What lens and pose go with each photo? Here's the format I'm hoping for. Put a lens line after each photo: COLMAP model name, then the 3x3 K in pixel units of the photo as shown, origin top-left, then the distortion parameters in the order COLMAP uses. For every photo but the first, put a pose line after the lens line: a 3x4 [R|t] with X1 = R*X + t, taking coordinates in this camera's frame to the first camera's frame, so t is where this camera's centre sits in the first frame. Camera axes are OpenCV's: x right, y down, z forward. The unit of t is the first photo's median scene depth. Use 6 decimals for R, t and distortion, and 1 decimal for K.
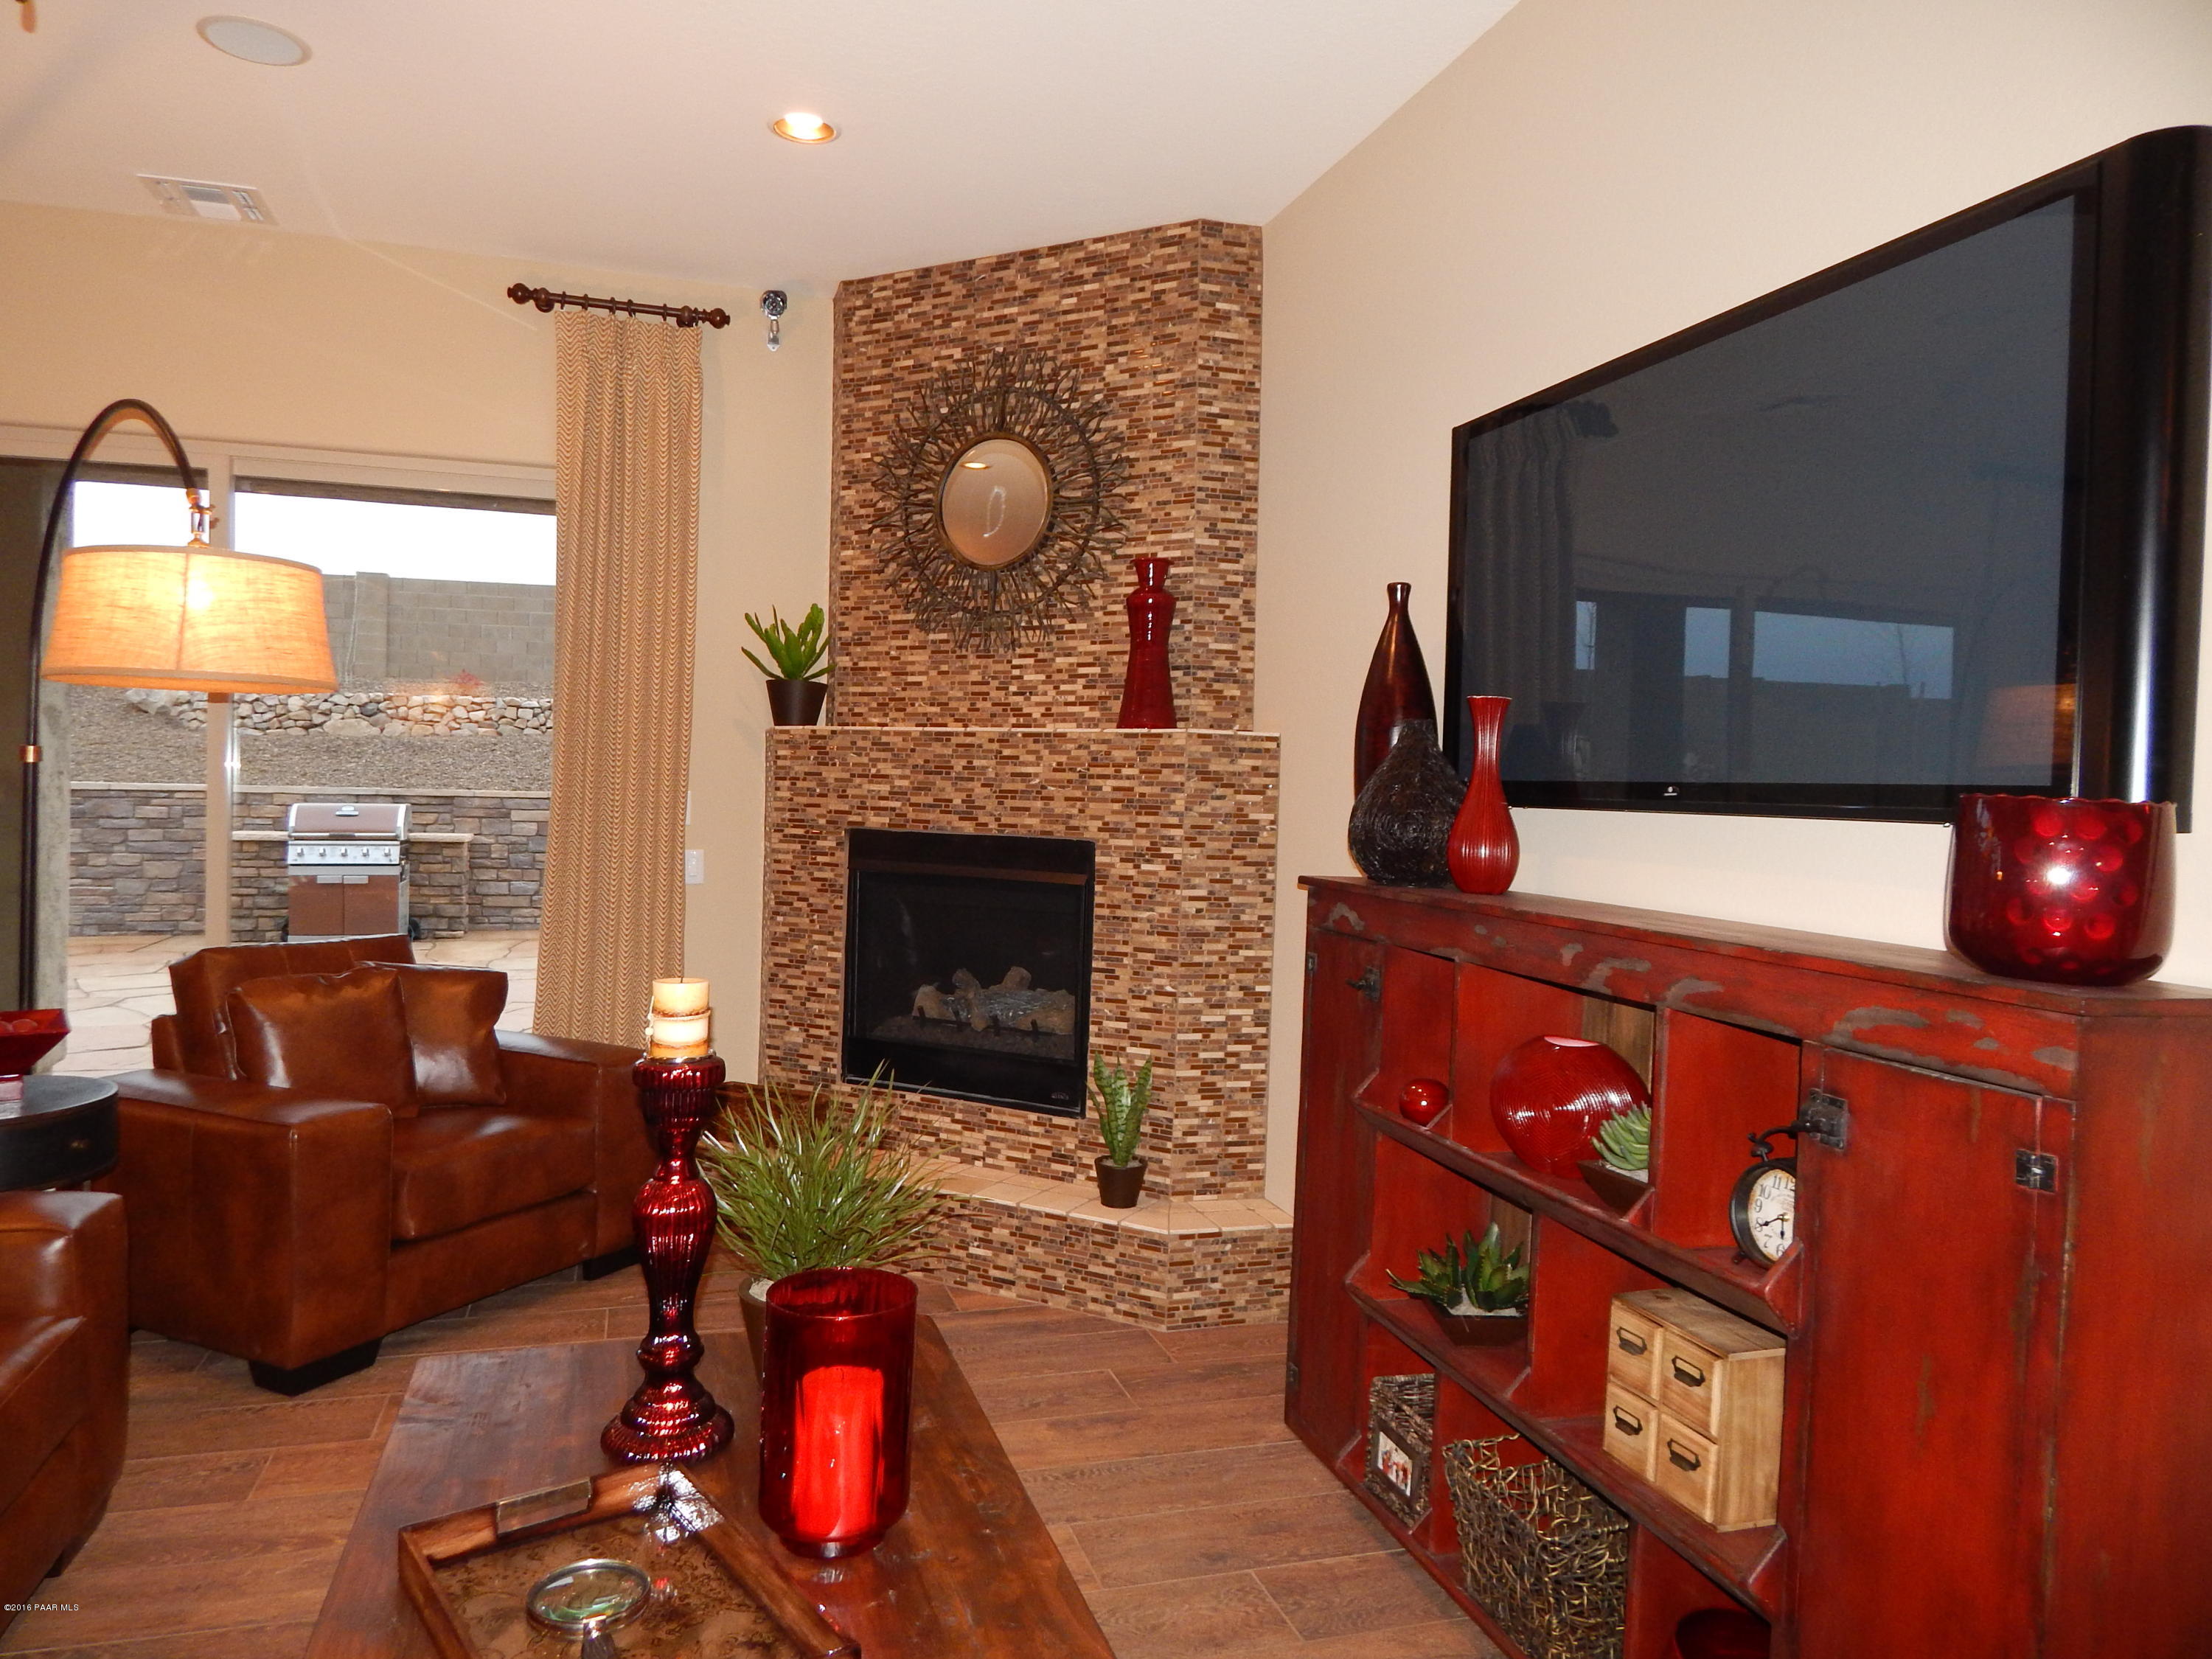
lens RADIAL K [[1483.8, 0, 1137.7], [0, 1483.8, 802.8], [0, 0, 1]] dist [0.033845, -0.003538]
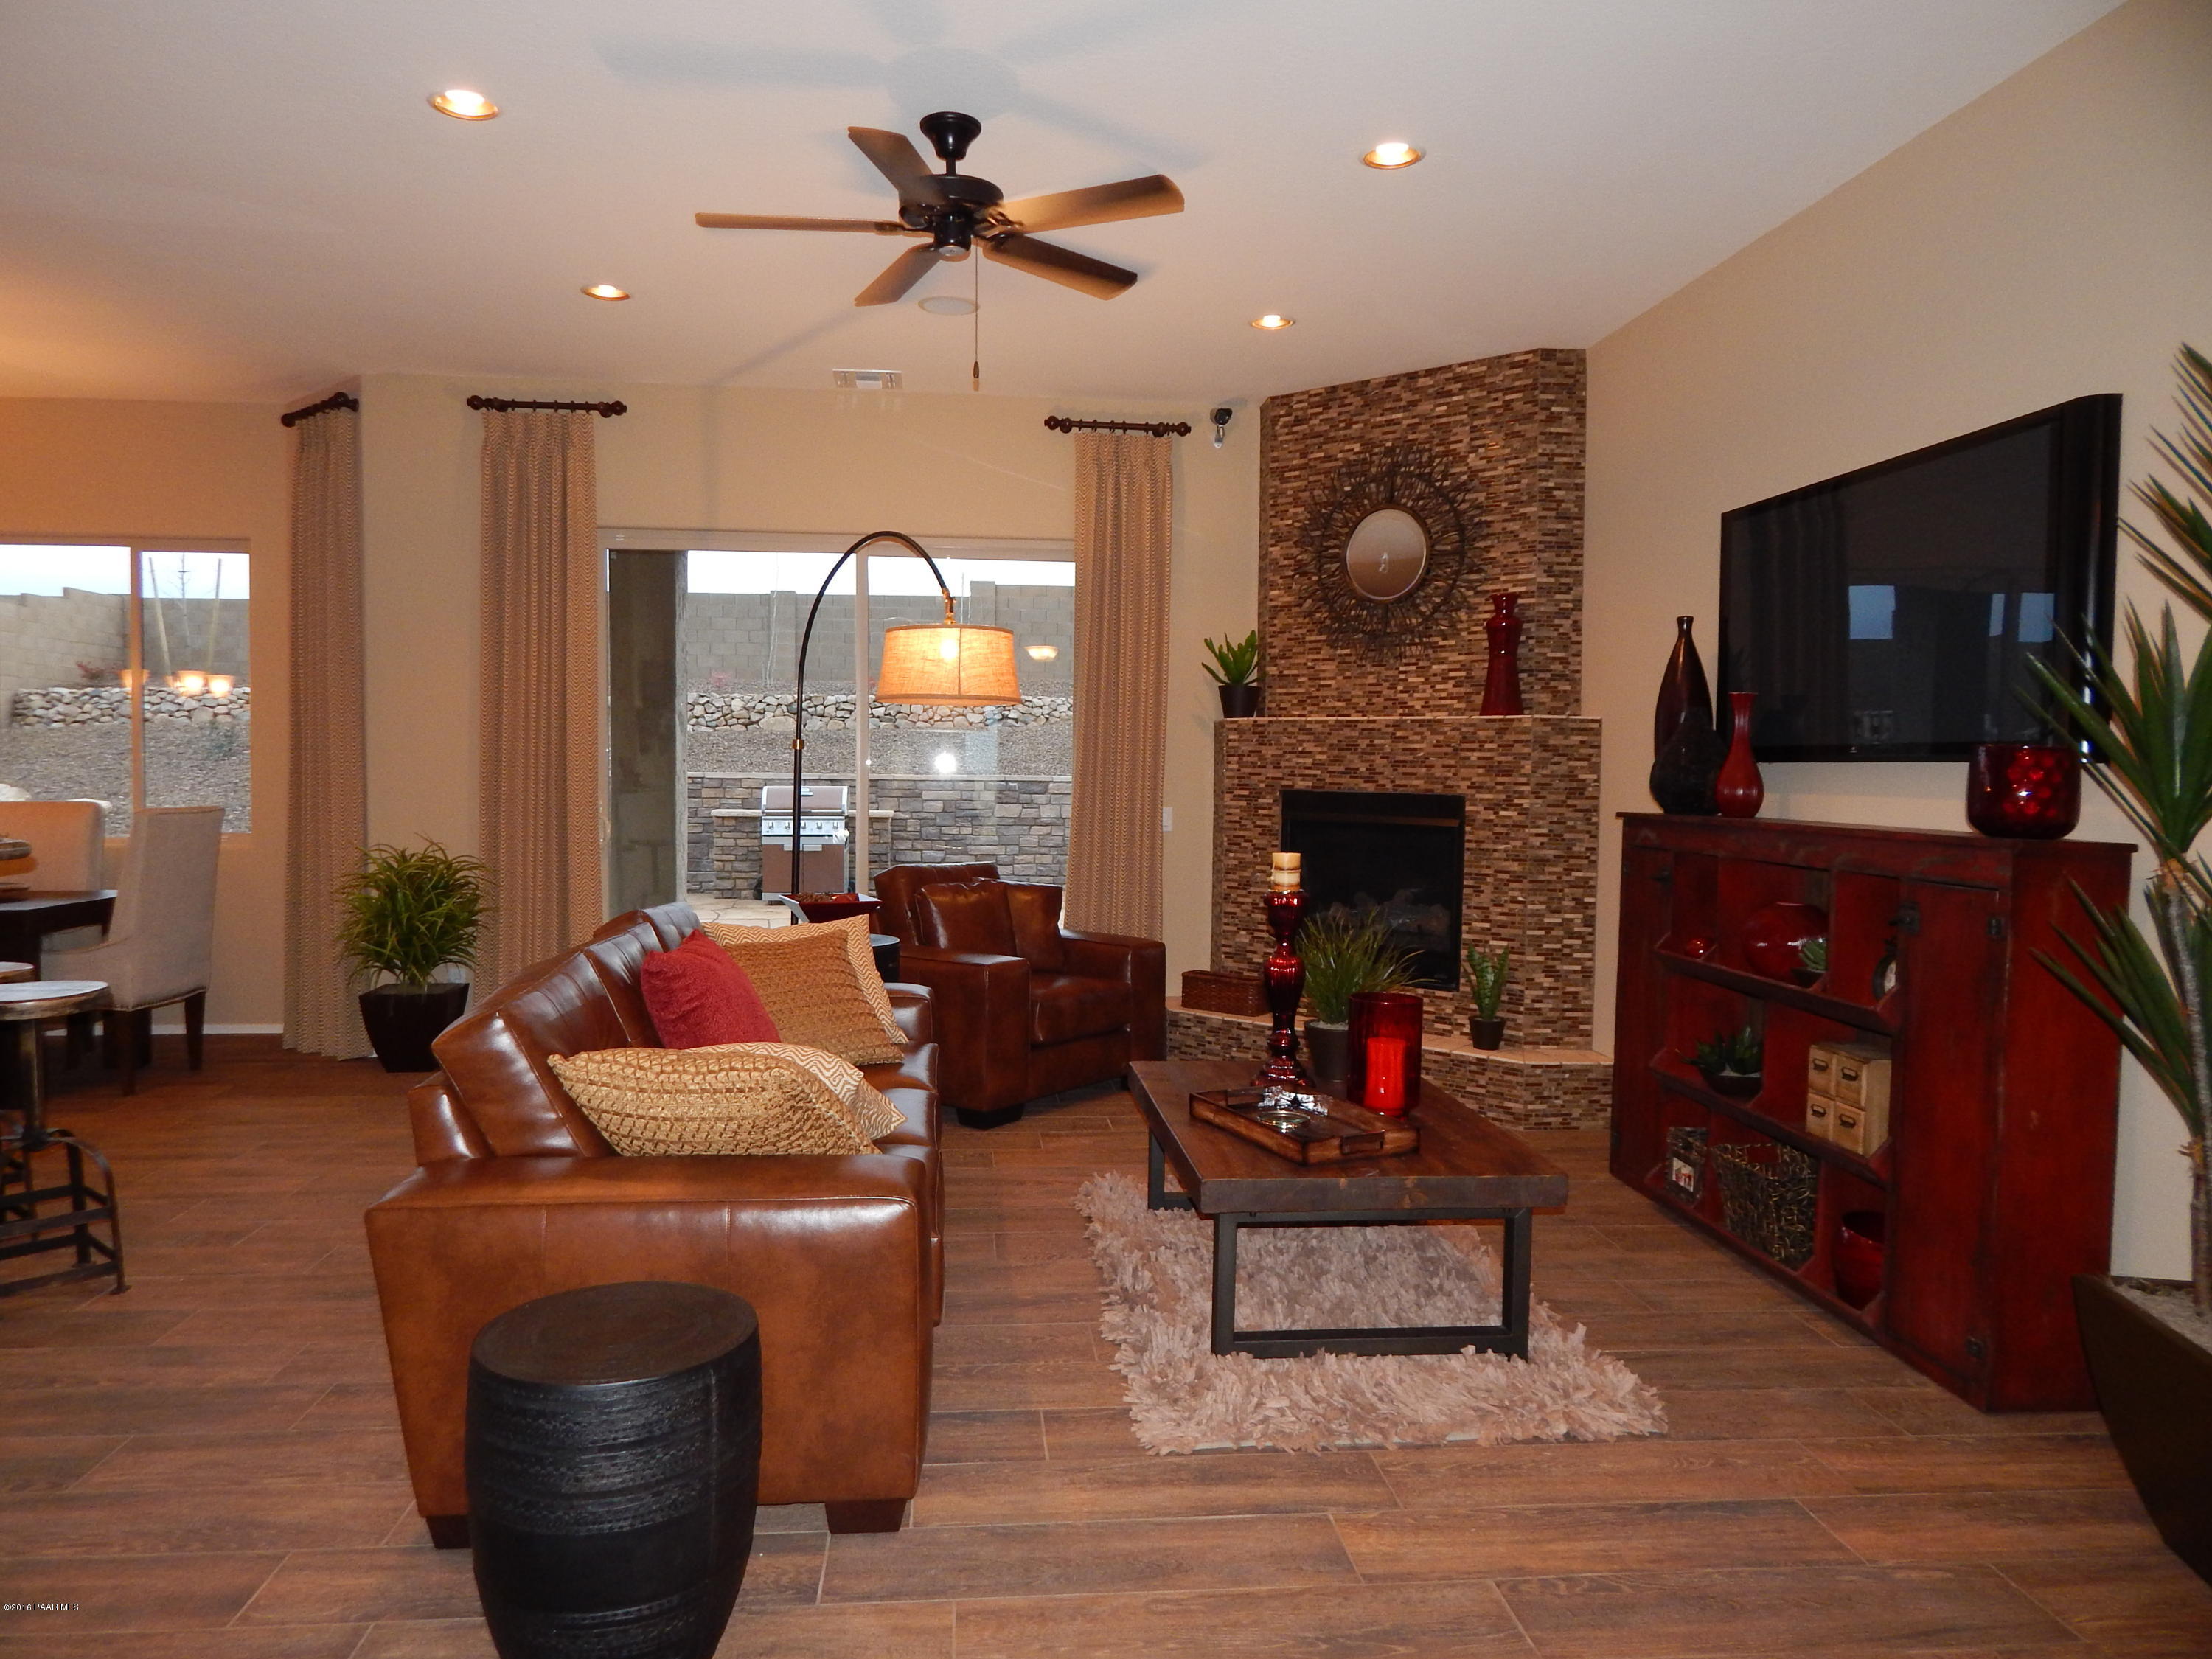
lens RADIAL K [[1483.8, 0, 1157.0], [0, 1483.8, 802.7], [0, 0, 1]] dist [0.033845, -0.003538]
pose [[0.982497, -0.007267, -0.186137, -0.052683], [0.009223, 0.999911, 0.009646, 0.015857], [0.186050, -0.011194, 0.982476, -0.437631]]
